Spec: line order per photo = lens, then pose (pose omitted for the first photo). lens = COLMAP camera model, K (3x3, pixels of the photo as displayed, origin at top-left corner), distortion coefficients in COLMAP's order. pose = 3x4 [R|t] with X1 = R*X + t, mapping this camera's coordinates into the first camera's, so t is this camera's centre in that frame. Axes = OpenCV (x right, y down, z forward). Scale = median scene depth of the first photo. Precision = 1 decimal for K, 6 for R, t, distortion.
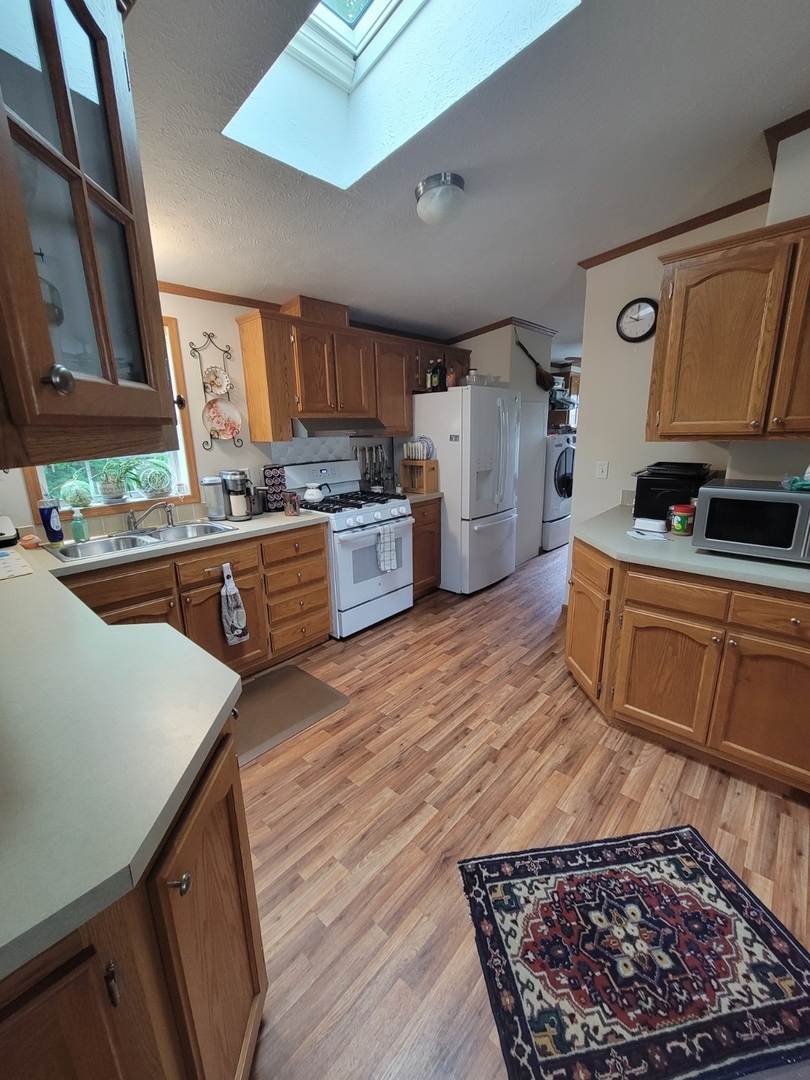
lens RADIAL K [[436.3, 0, 405.0], [0, 436.3, 540.0], [0, 0, 1]] dist [0.000860, -0.002606]
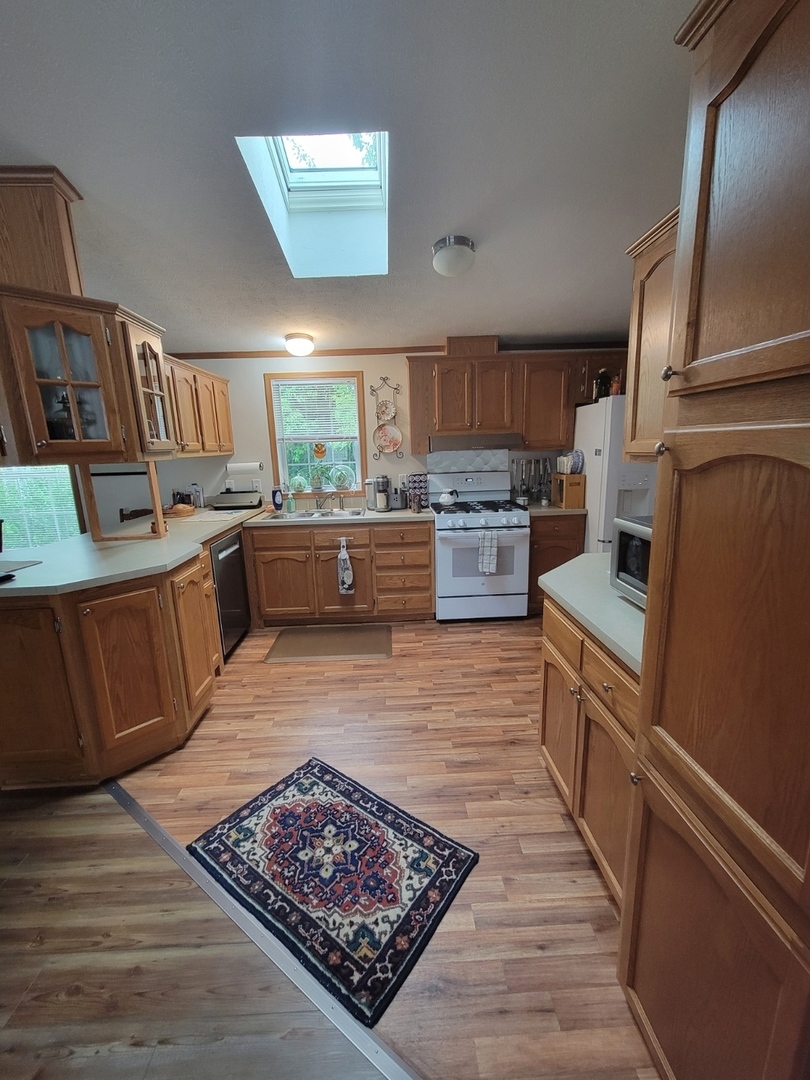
lens RADIAL K [[436.3, 0, 405.0], [0, 436.3, 540.0], [0, 0, 1]] dist [0.000860, -0.002606]
pose [[0.705574, 0.148349, -0.692935, 0.826463], [-0.159817, 0.985962, 0.048351, -0.045598], [0.690380, 0.076628, 0.719377, 0.096320]]
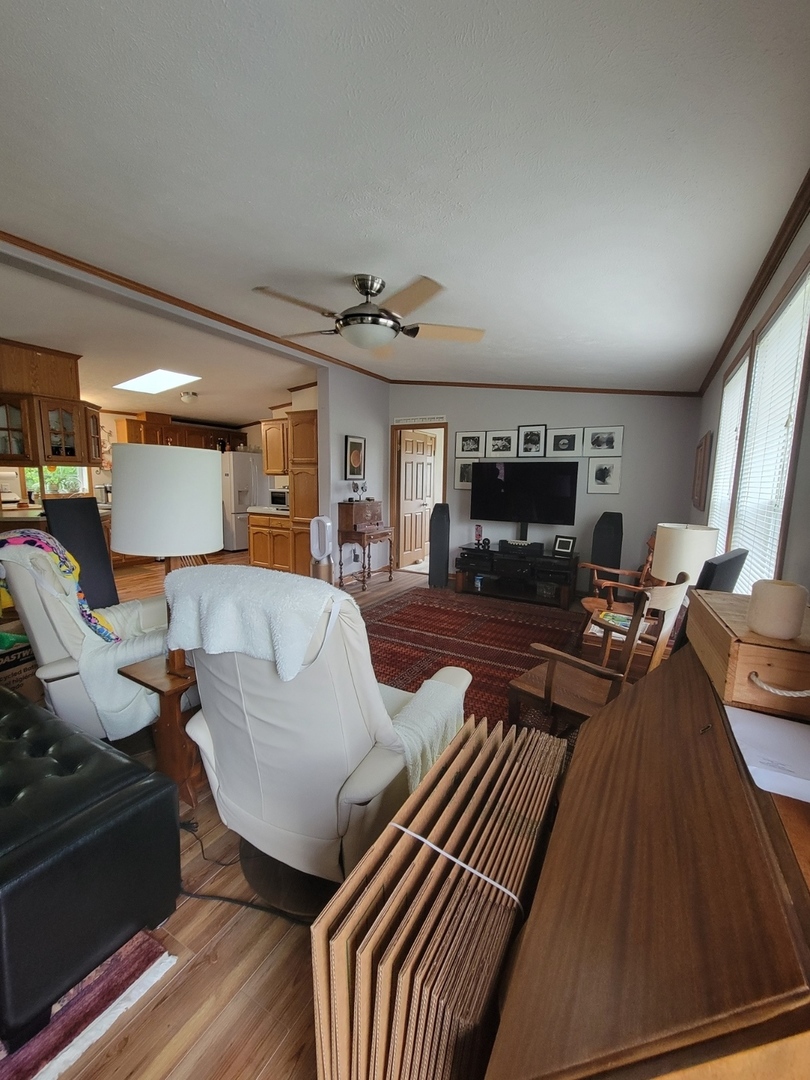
lens RADIAL K [[436.3, 0, 405.0], [0, 436.3, 540.0], [0, 0, 1]] dist [0.000860, -0.002606]
pose [[0.971336, 0.008493, 0.237557, 0.756298], [0.016553, 0.994519, -0.103236, 0.528536], [-0.237132, 0.104209, 0.965872, -2.054620]]
